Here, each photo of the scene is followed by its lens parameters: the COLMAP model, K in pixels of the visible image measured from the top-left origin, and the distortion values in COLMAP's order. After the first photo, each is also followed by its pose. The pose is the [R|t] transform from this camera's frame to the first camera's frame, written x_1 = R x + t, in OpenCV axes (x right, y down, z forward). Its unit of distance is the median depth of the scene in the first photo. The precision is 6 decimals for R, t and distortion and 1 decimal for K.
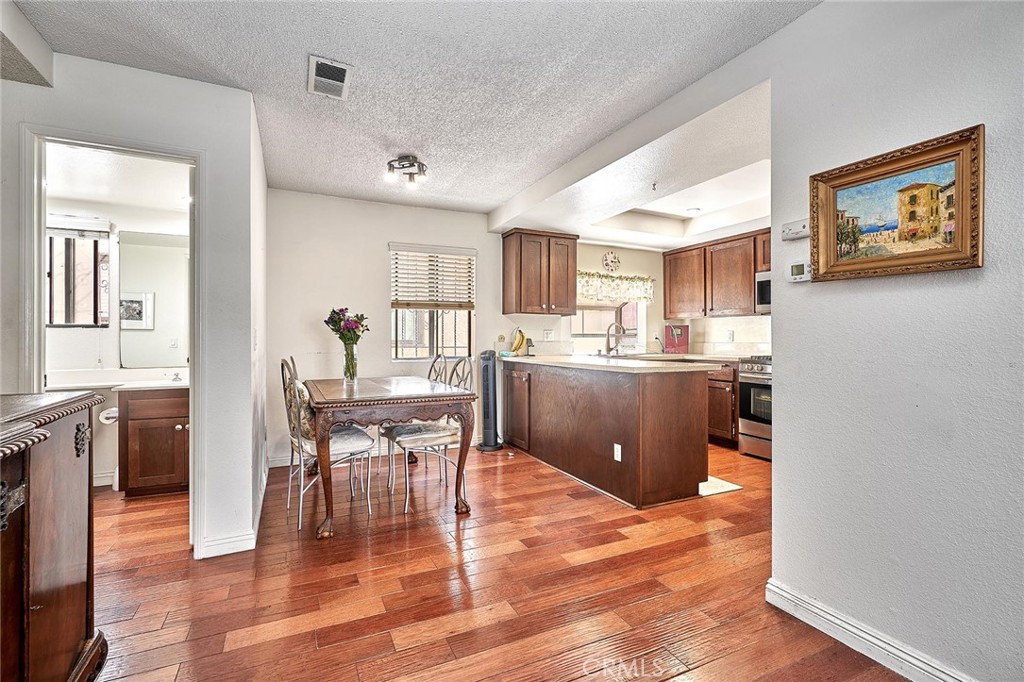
lens RADIAL K [[460.9, 0, 509.5], [0, 460.9, 338.0], [0, 0, 1]] dist [0.001460, -0.000072]
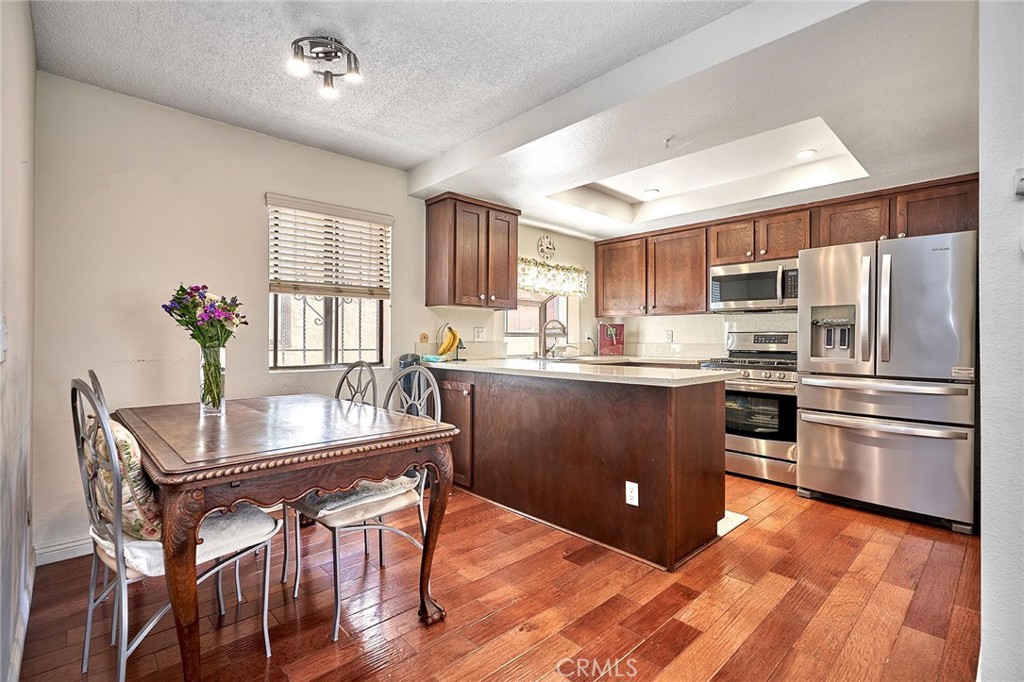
lens RADIAL K [[470.3, 0, 510.1], [0, 470.3, 337.5], [0, 0, 1]] dist [0.000818, -0.000160]
pose [[0.952259, 0.004929, 0.305250, -0.124299], [-0.005172, 0.999987, -0.000010, -0.000540], [-0.305246, -0.001570, 0.952272, 0.232272]]
